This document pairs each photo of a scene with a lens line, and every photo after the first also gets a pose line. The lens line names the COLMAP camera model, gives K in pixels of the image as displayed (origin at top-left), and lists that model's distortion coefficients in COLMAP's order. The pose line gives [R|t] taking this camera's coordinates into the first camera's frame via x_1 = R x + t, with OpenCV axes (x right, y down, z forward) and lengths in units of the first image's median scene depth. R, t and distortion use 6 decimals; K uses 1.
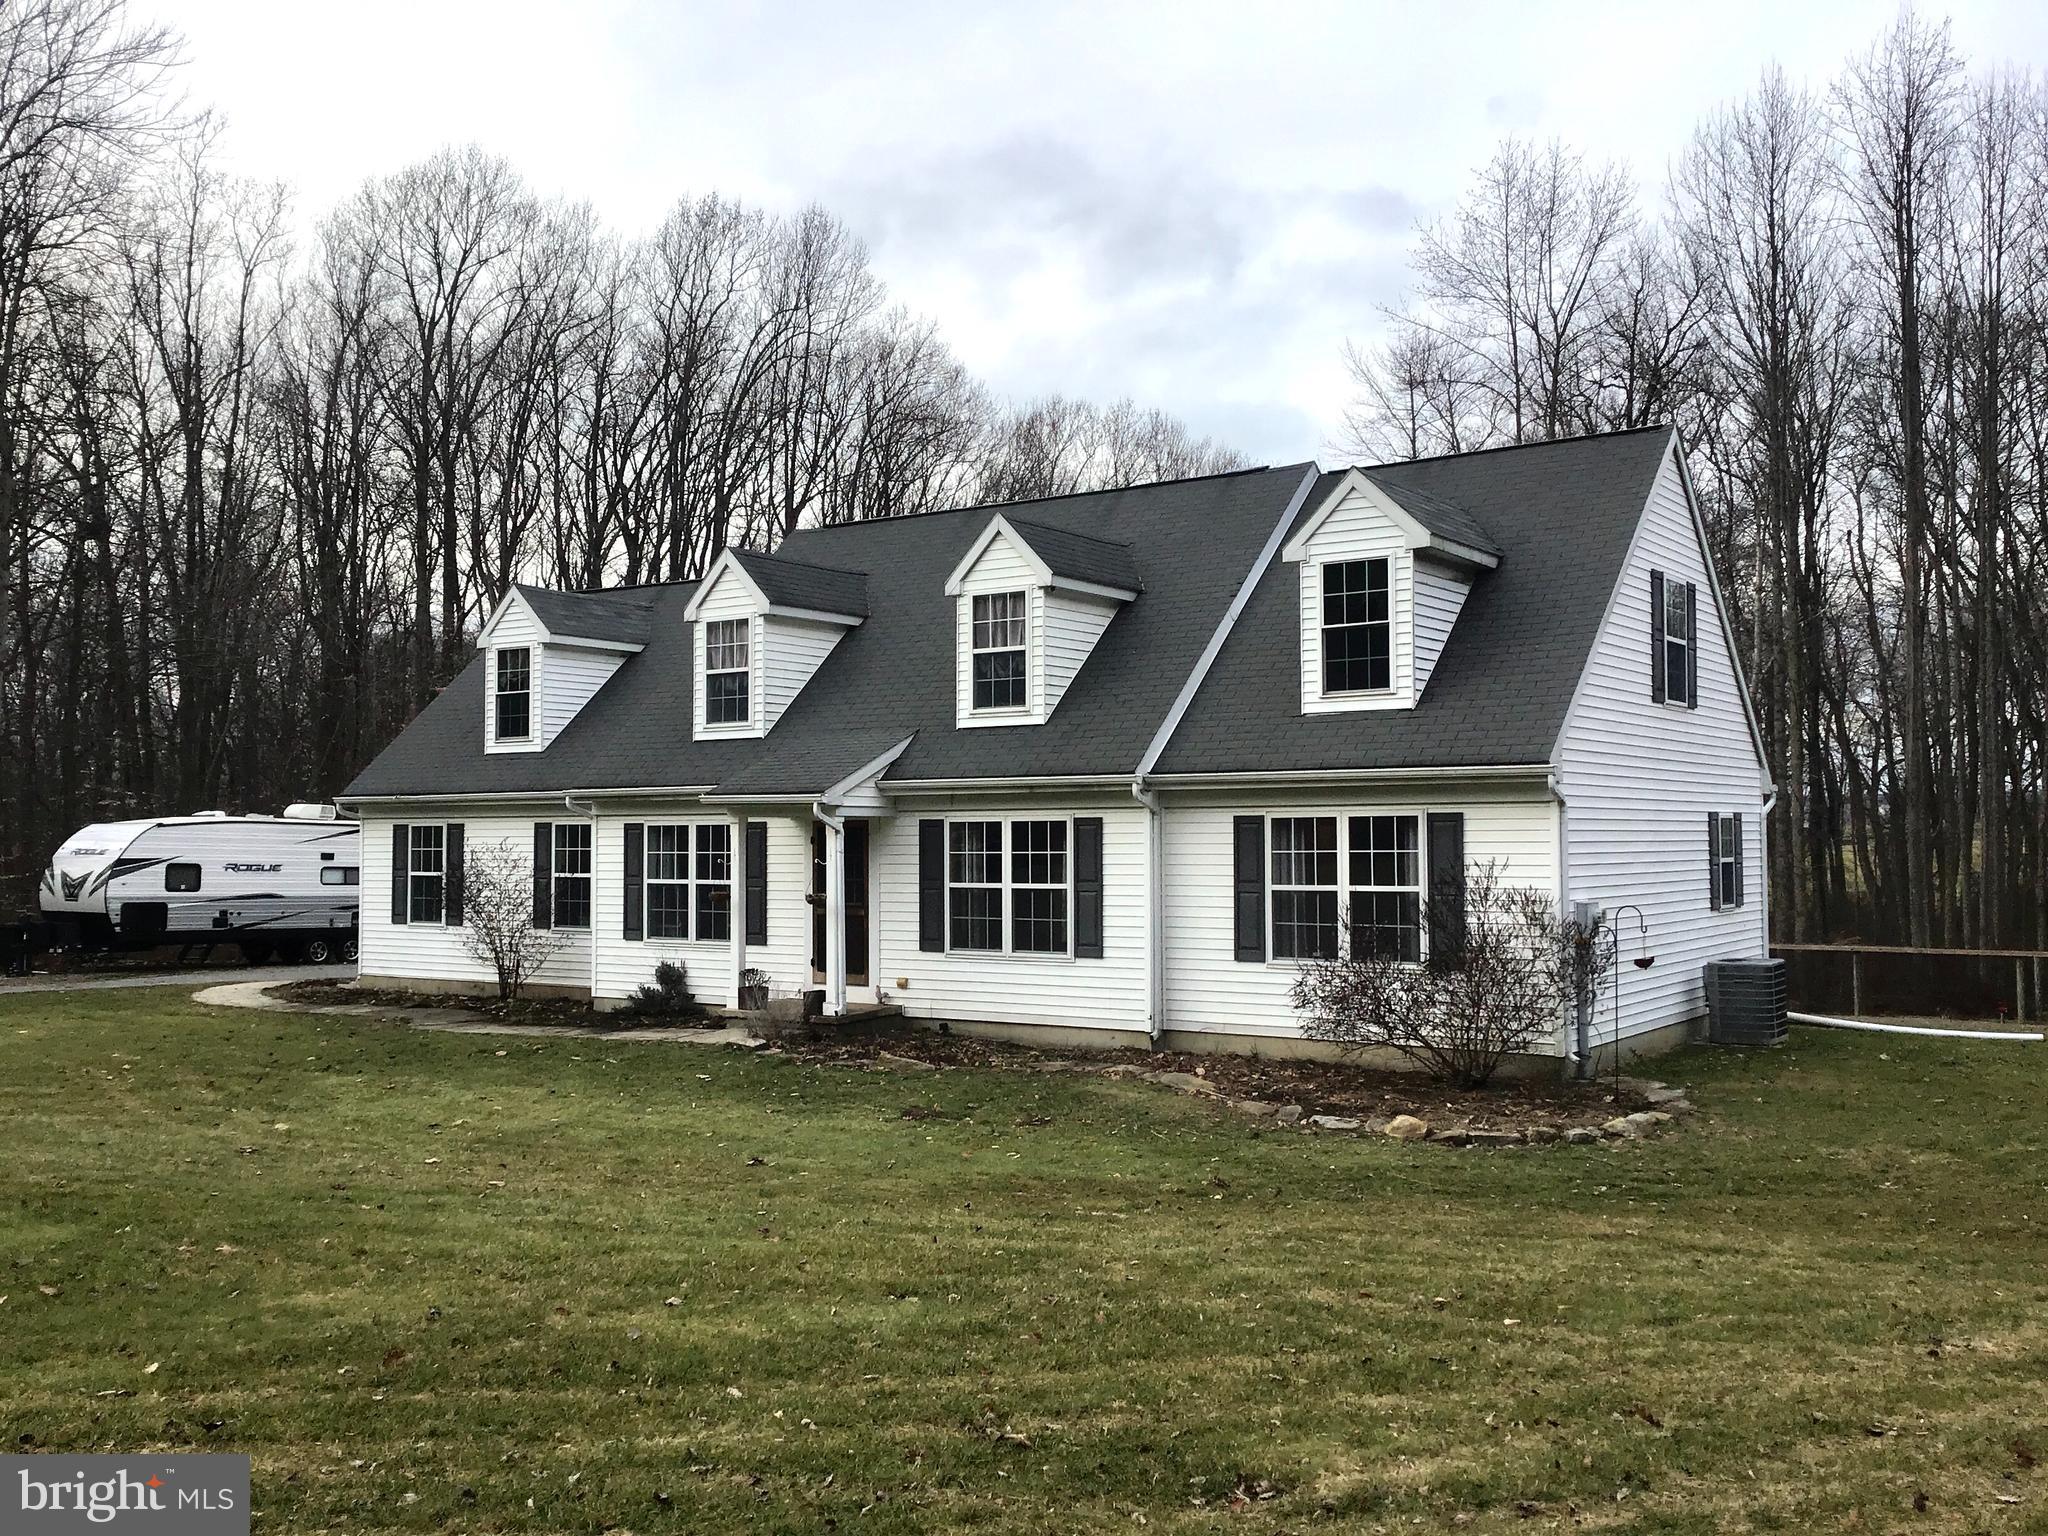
lens RADIAL K [[1891.8, 0, 1024.0], [0, 1891.8, 768.0], [0, 0, 1]] dist [0.055777, -0.094834]
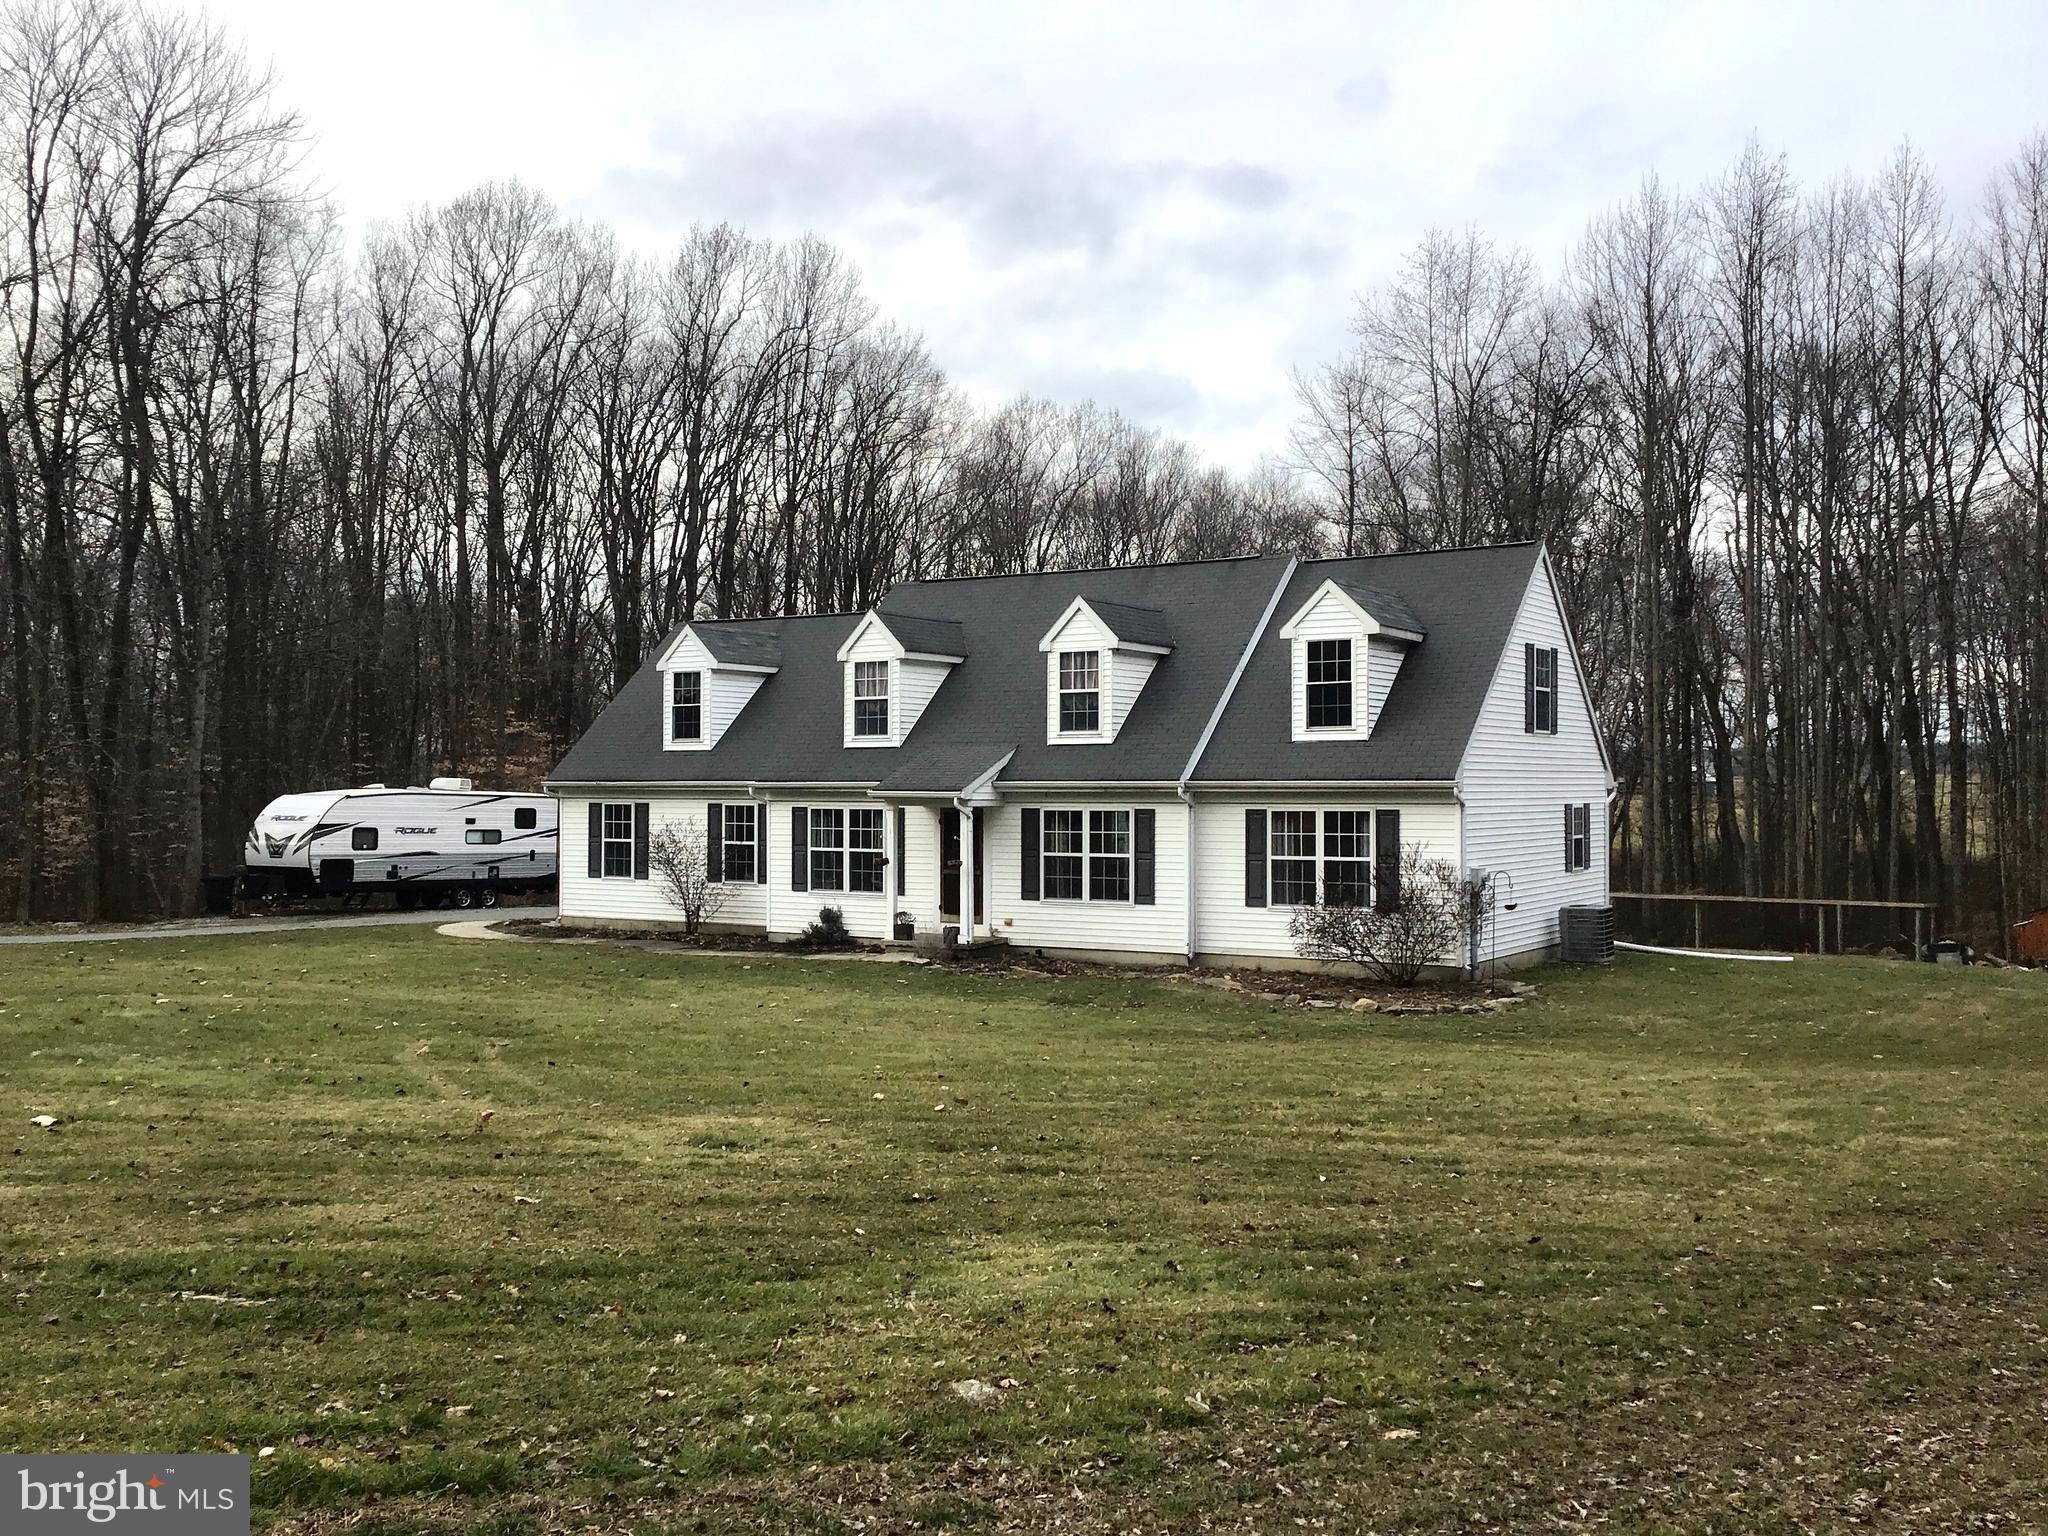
lens RADIAL K [[1798.3, 0, 1024.0], [0, 1798.3, 768.0], [0, 0, 1]] dist [0.000292, -0.003641]
pose [[0.999606, 0.003576, 0.027822, -0.092501], [-0.004211, 0.999731, 0.022813, -0.034643], [-0.027733, -0.022921, 0.999353, -0.365115]]
